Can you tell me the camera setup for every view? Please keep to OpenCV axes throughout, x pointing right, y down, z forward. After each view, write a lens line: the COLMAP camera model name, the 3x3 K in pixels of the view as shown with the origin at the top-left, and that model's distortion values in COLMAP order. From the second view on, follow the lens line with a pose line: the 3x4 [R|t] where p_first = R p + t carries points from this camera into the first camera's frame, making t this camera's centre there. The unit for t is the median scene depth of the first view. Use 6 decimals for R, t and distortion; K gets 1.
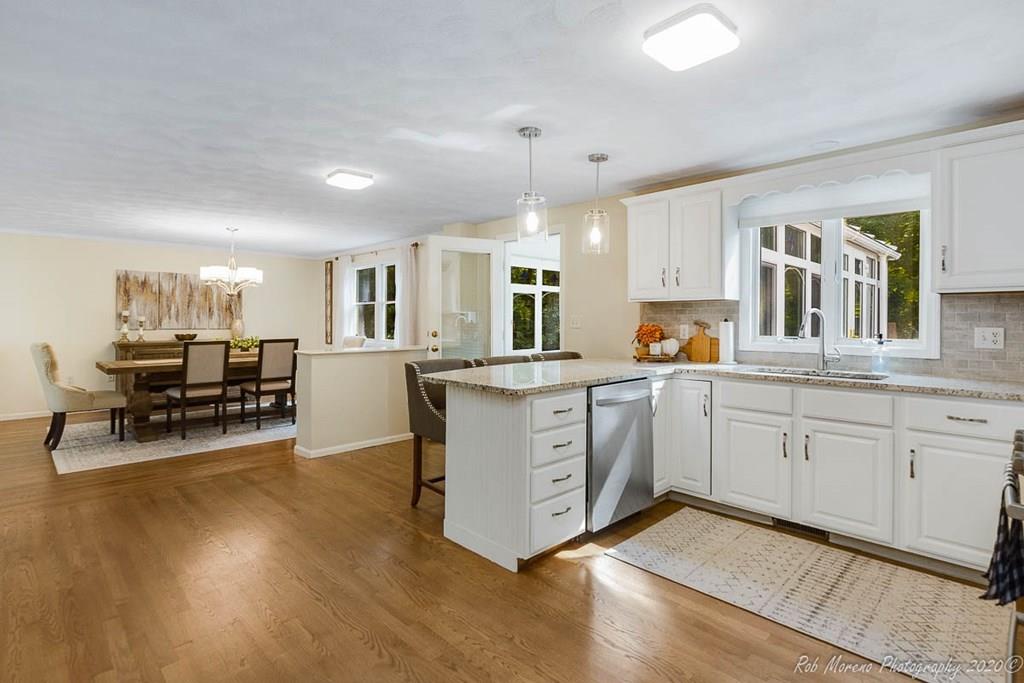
lens RADIAL K [[512.6, 0, 509.6], [0, 512.6, 315.8], [0, 0, 1]] dist [-0.002558, -0.000198]
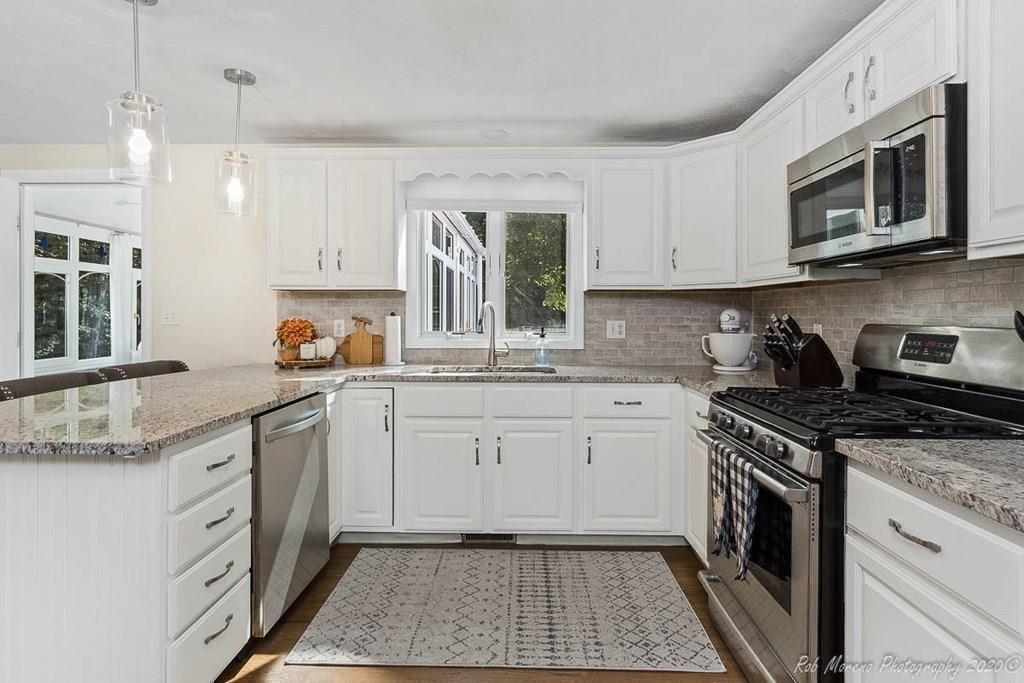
lens RADIAL K [[538.5, 0, 507.9], [0, 538.5, 312.7], [0, 0, 1]] dist [0.000211, 0.000207]
pose [[0.708243, 0.002444, 0.705964, -0.098584], [-0.006707, 0.999972, 0.003267, 0.002244], [-0.705937, -0.007048, 0.708240, 0.281897]]
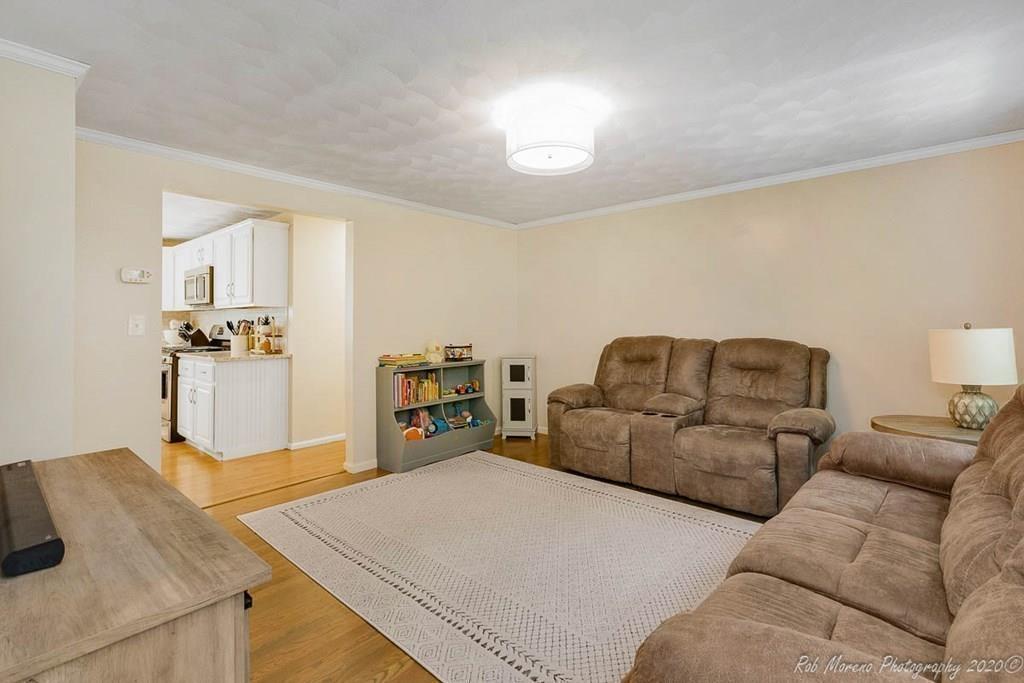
lens RADIAL K [[468.9, 0, 510.3], [0, 468.9, 319.2], [0, 0, 1]] dist [0.000412, 0.000083]
pose [[-0.083331, 0.003512, 0.996516, -1.238569], [-0.007204, 0.999966, -0.004127, -0.007478], [-0.996496, -0.007523, -0.083303, -0.574469]]
